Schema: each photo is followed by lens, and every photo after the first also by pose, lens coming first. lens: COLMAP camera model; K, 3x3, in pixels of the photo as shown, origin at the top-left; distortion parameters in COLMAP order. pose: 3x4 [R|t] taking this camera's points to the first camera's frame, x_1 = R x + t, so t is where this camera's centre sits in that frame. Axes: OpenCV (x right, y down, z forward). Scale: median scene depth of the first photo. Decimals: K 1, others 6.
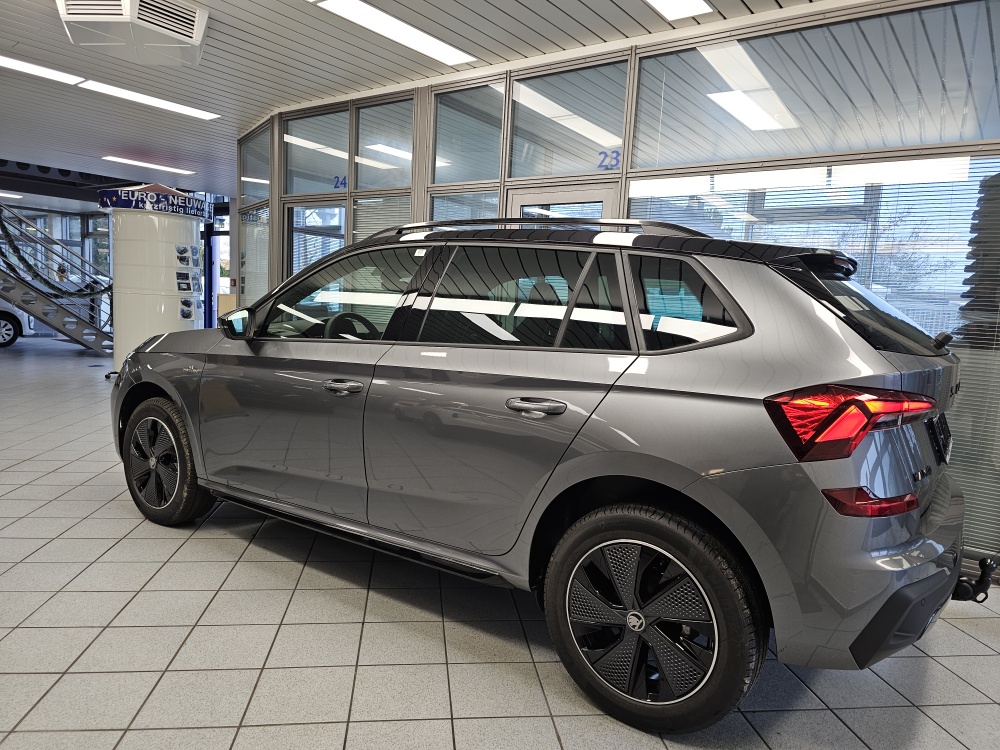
lens RADIAL K [[686.2, 0, 516.5], [0, 686.2, 386.0], [0, 0, 1]] dist [0.051838, -0.046595]
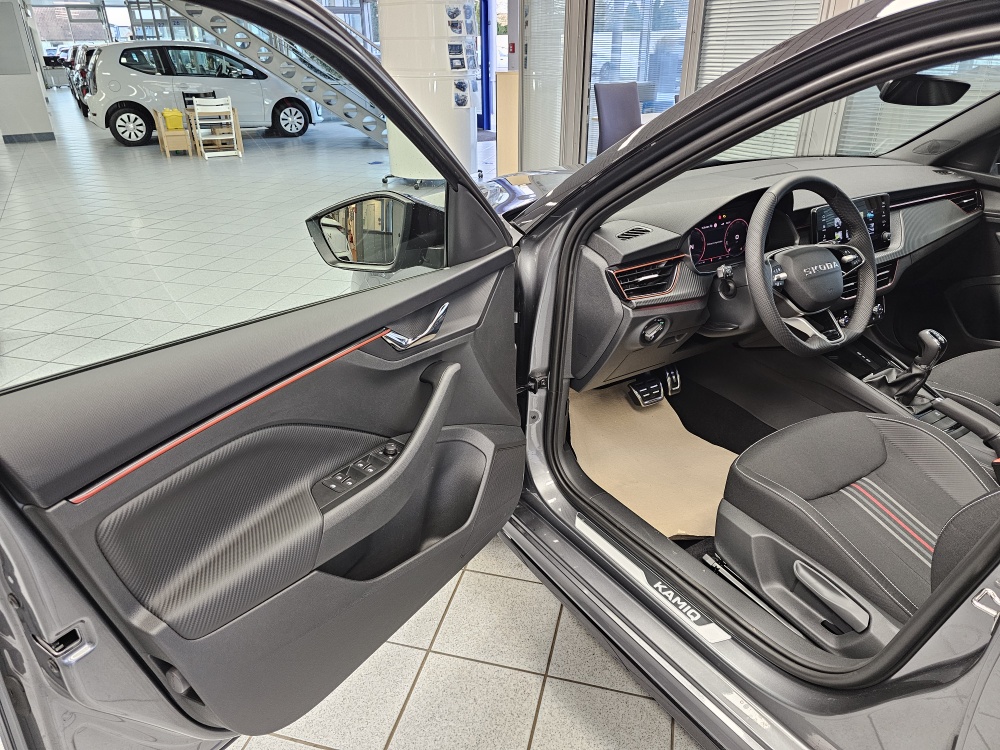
lens RADIAL K [[686.2, 0, 501.9], [0, 686.2, 372.9], [0, 0, 1]] dist [0.051838, -0.046595]
pose [[0.921333, 0.106394, -0.373932, -0.095287], [0.016458, 0.950289, 0.310934, -0.051147], [0.388425, -0.292627, 0.873782, 0.216837]]
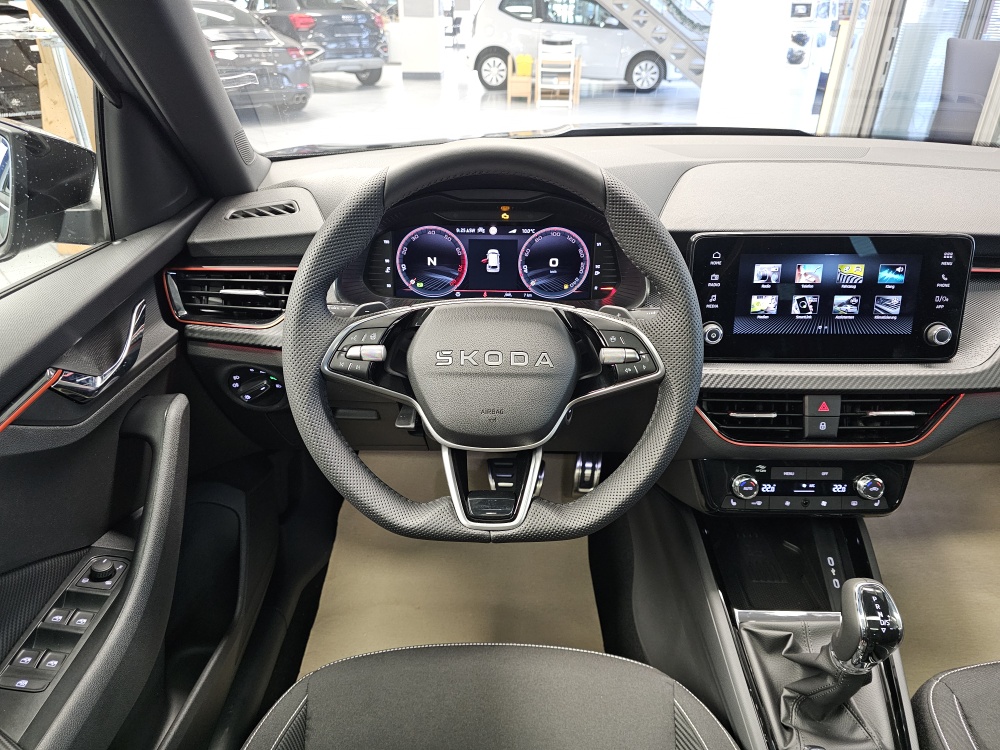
lens RADIAL K [[686.2, 0, 494.3], [0, 686.2, 378.8], [0, 0, 1]] dist [0.051838, -0.046595]
pose [[0.566621, 0.349664, -0.746107, -0.037920], [-0.075514, 0.923719, 0.375554, -0.047613], [0.820511, -0.156455, 0.549803, 0.350776]]
